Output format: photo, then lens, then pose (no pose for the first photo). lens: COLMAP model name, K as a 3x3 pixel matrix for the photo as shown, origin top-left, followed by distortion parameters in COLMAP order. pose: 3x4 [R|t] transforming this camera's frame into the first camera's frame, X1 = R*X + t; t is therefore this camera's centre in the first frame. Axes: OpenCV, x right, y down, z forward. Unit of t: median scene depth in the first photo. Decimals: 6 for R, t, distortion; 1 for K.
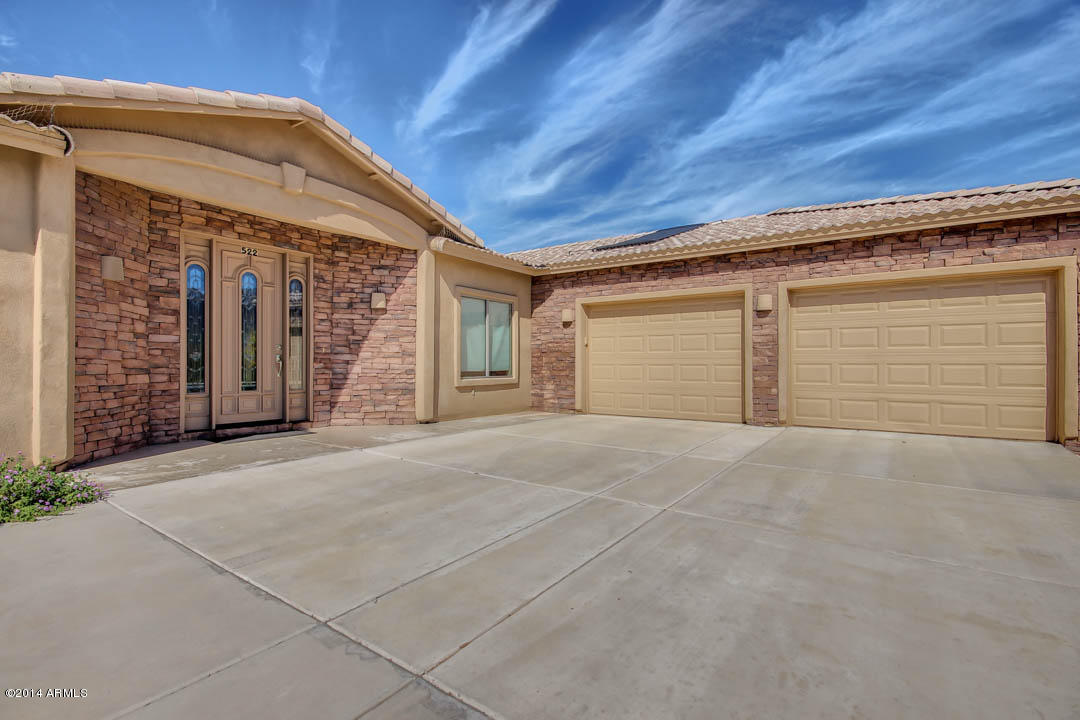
lens RADIAL K [[495.8, 0, 557.5], [0, 495.8, 364.5], [0, 0, 1]] dist [-0.005228, -0.000875]
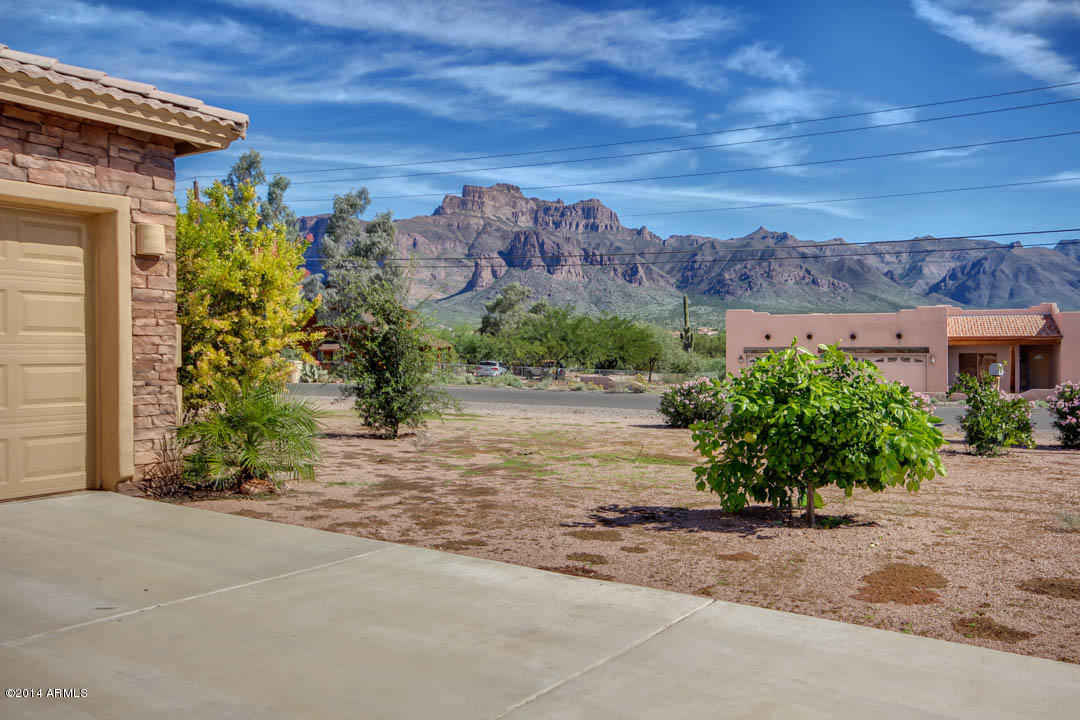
lens RADIAL K [[928.4, 0, 542.8], [0, 928.4, 357.7], [0, 0, 1]] dist [0.015963, 0.027091]
pose [[-0.005471, -0.006697, 0.999963, -0.176495], [0.005340, 0.999963, 0.006726, -0.013465], [-0.999971, 0.005377, -0.005435, 0.434226]]
